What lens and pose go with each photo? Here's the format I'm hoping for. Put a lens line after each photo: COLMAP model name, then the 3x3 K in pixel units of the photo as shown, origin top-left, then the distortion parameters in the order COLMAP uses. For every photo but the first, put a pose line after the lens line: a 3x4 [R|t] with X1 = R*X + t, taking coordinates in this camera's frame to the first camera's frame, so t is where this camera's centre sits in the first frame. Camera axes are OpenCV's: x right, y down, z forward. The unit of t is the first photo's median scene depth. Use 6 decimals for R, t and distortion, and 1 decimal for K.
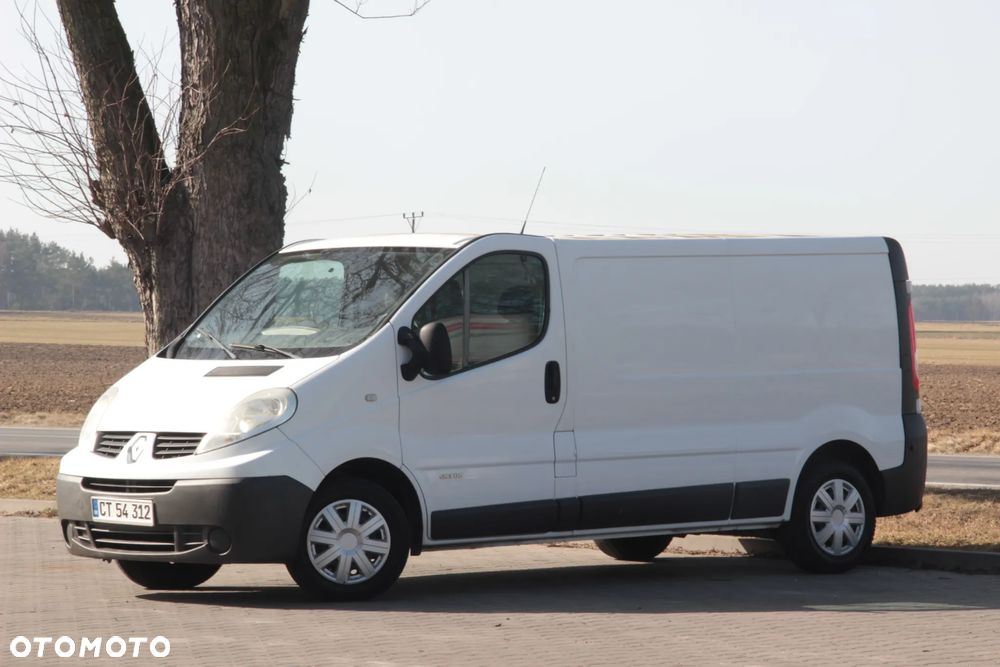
lens RADIAL K [[3579.1, 0, 529.7], [0, 3579.1, 334.0], [0, 0, 1]] dist [0.982893, 0.000000]
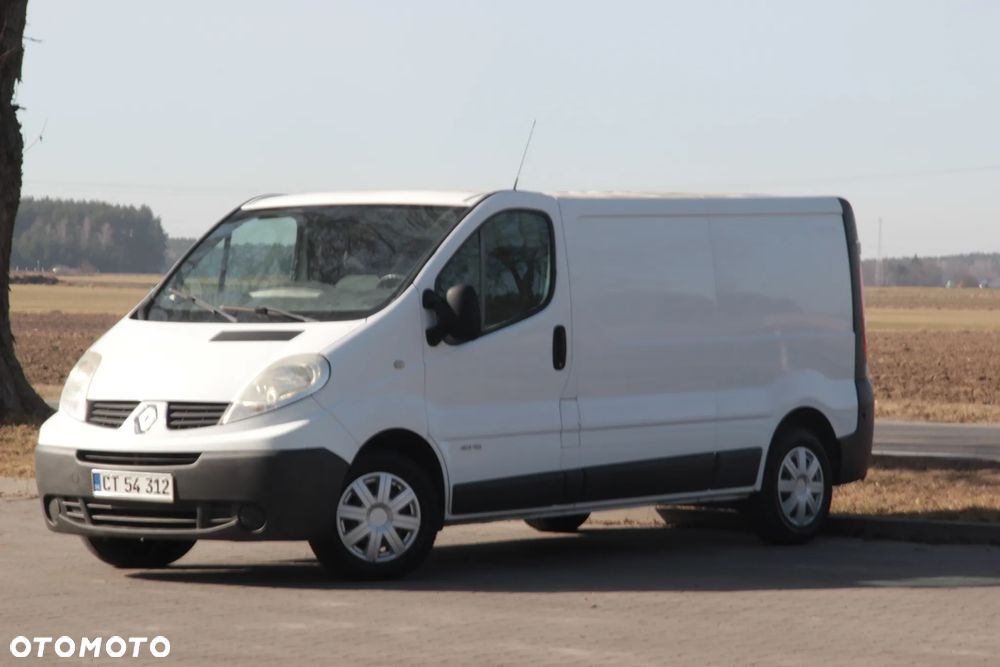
lens RADIAL K [[3579.1, 0, 509.7], [0, 3579.1, 331.5], [0, 0, 1]] dist [0.982893, 0.000000]
pose [[0.984922, 0.002607, 0.172981, -0.174379], [-0.004678, 0.999922, 0.011567, -0.001808], [-0.172937, -0.012202, 0.984857, 0.069352]]
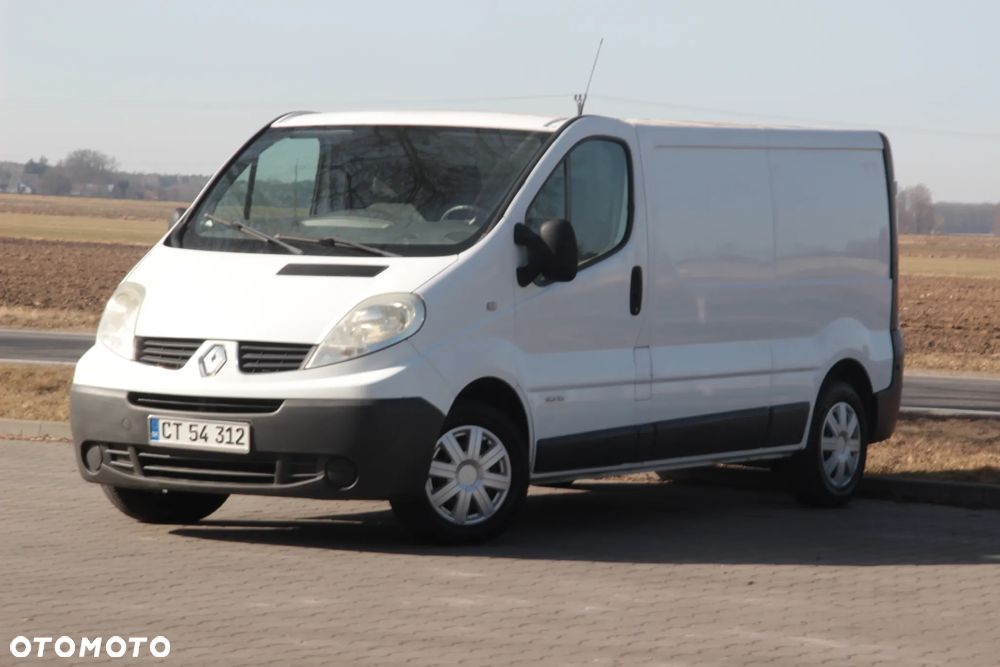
lens RADIAL K [[3579.1, 0, 506.5], [0, 3579.1, 328.8], [0, 0, 1]] dist [0.982893, 0.000000]
pose [[0.955388, 0.022032, 0.294532, -0.283308], [-0.032029, 0.999061, 0.029160, -0.001588], [-0.293613, -0.037293, 0.955197, 0.188249]]
